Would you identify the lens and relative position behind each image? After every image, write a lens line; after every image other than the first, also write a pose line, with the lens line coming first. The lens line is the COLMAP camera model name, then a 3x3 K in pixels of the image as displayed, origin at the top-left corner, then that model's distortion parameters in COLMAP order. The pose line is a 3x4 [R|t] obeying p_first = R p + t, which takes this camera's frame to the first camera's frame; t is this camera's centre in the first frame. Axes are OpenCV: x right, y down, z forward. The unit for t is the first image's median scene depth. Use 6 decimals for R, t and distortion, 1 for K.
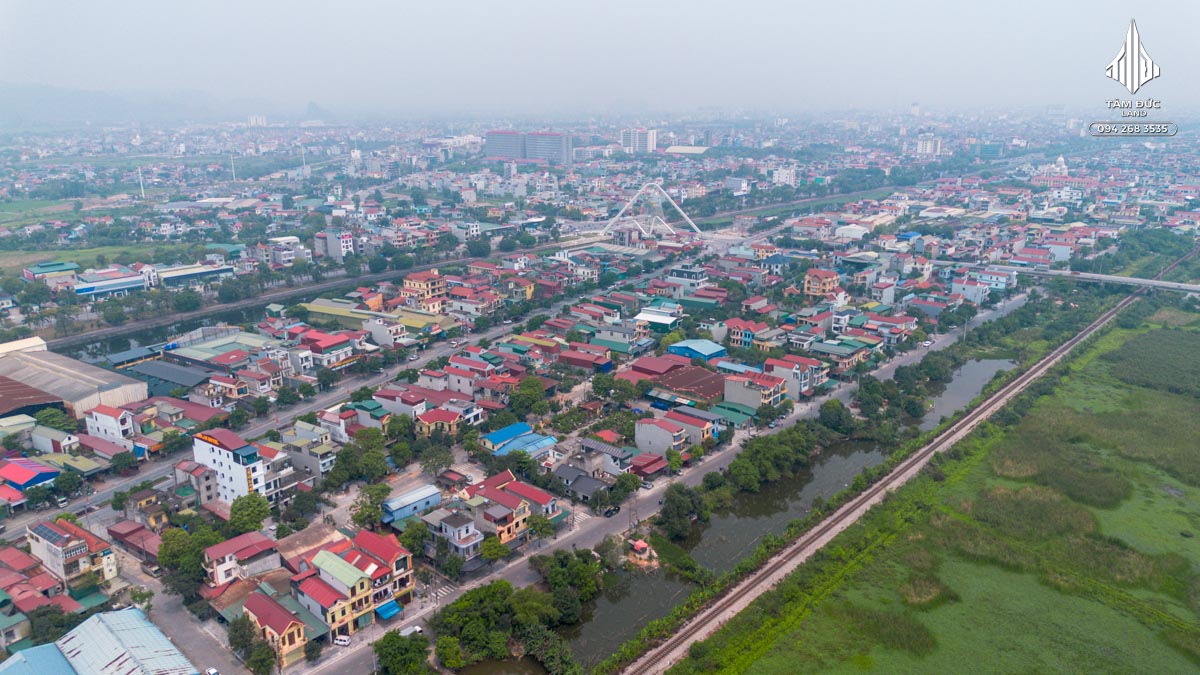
lens RADIAL K [[846.6, 0, 600.0], [0, 846.6, 337.5], [0, 0, 1]] dist [0.096523, -0.128076]
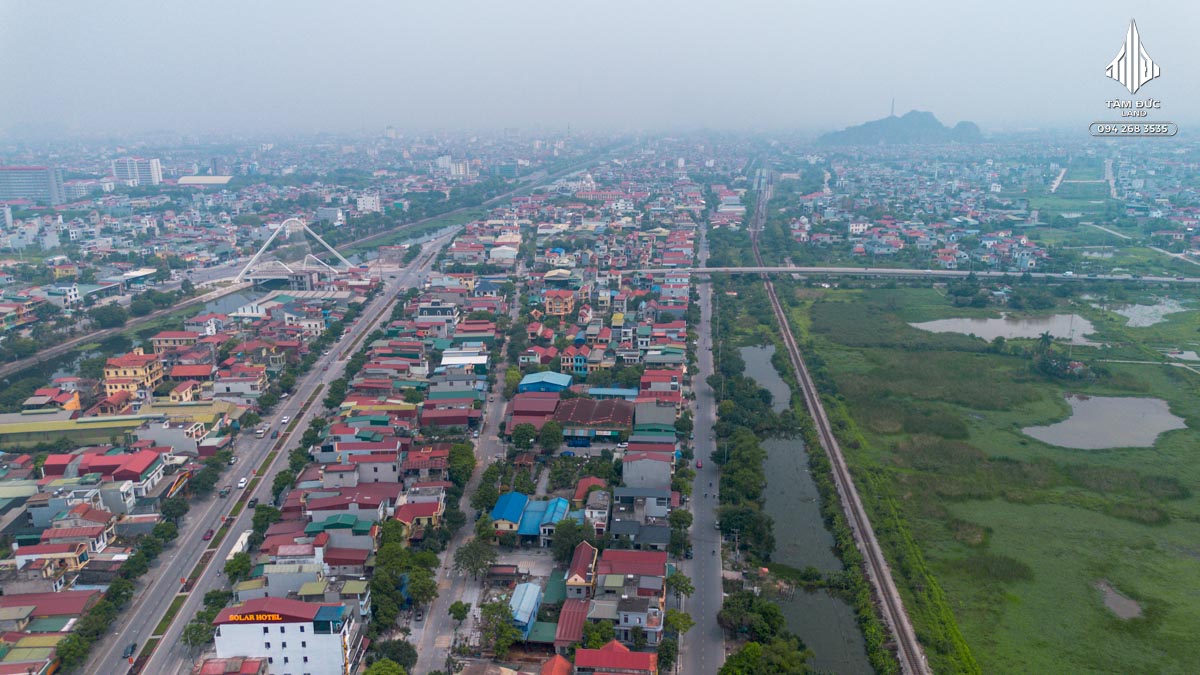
lens RADIAL K [[846.6, 0, 600.0], [0, 846.6, 337.5], [0, 0, 1]] dist [0.096523, -0.128076]
pose [[0.810023, -0.153133, 0.566050, -0.330477], [0.166807, 0.985594, 0.027930, -0.047032], [-0.562173, 0.071797, 0.823898, 0.129038]]
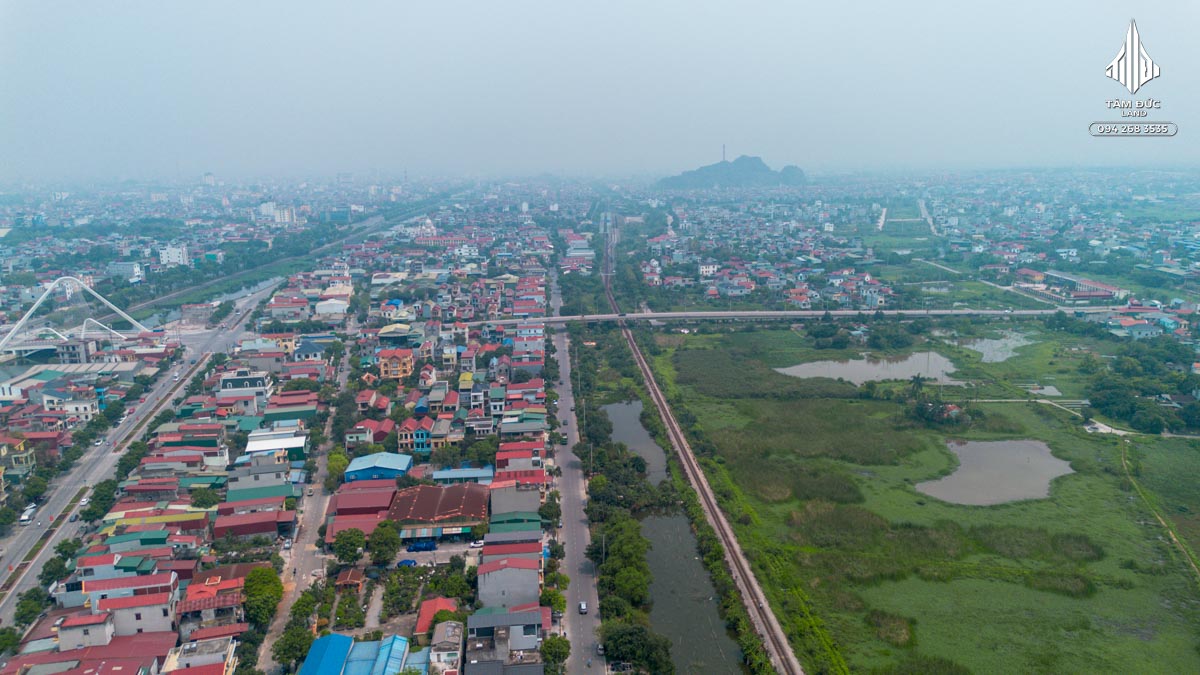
lens RADIAL K [[846.6, 0, 600.0], [0, 846.6, 337.5], [0, 0, 1]] dist [0.096523, -0.128076]
pose [[0.690303, -0.154712, 0.706786, -0.257505], [0.208373, 0.977992, 0.010565, -0.061817], [-0.692866, 0.139982, 0.707349, 0.221529]]
